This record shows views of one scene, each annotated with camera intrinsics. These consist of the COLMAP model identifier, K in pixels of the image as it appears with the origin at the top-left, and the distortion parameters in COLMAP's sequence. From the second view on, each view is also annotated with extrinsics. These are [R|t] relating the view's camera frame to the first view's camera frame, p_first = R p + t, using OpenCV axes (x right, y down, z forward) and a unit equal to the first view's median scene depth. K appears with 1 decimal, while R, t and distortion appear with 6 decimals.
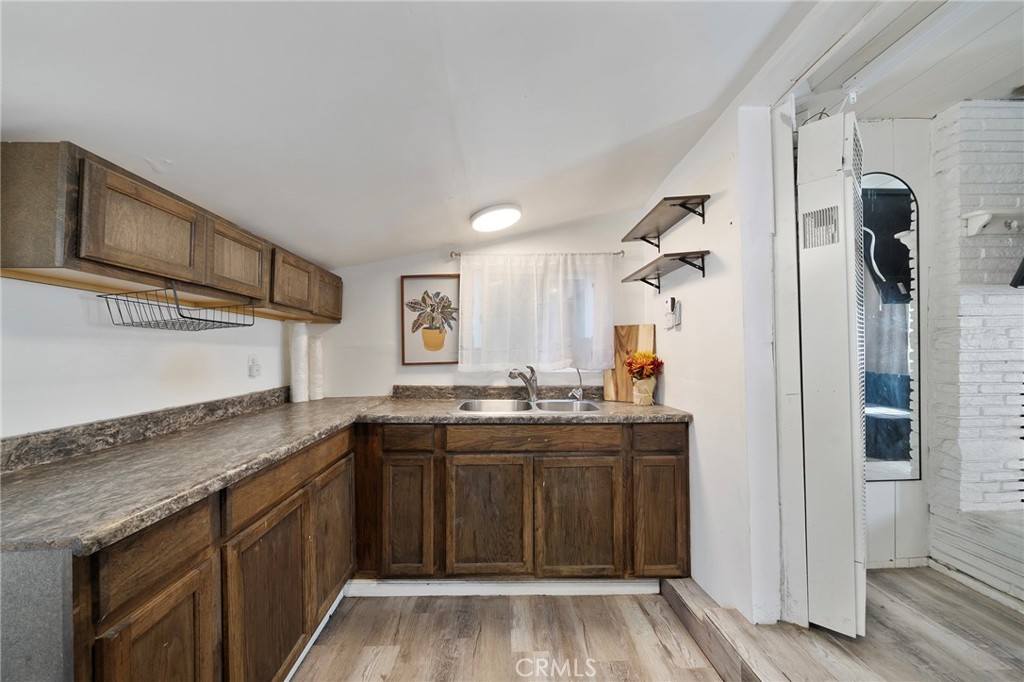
lens RADIAL K [[353.0, 0, 508.0], [0, 353.0, 349.8], [0, 0, 1]] dist [-0.006561, -0.000011]
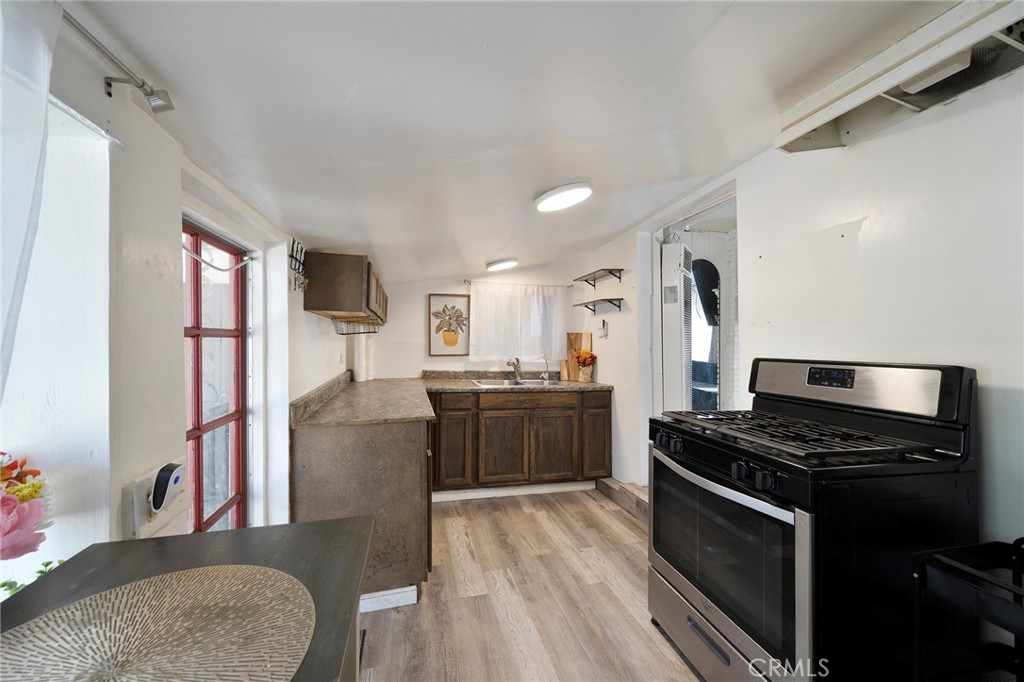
lens RADIAL K [[391.3, 0, 507.2], [0, 391.3, 318.8], [0, 0, 1]] dist [-0.000294, 0.000137]
pose [[0.969442, 0.036108, 0.242649, -0.429299], [-0.024227, 0.998365, -0.051772, -0.037418], [-0.244122, 0.044311, 0.968732, -0.703581]]
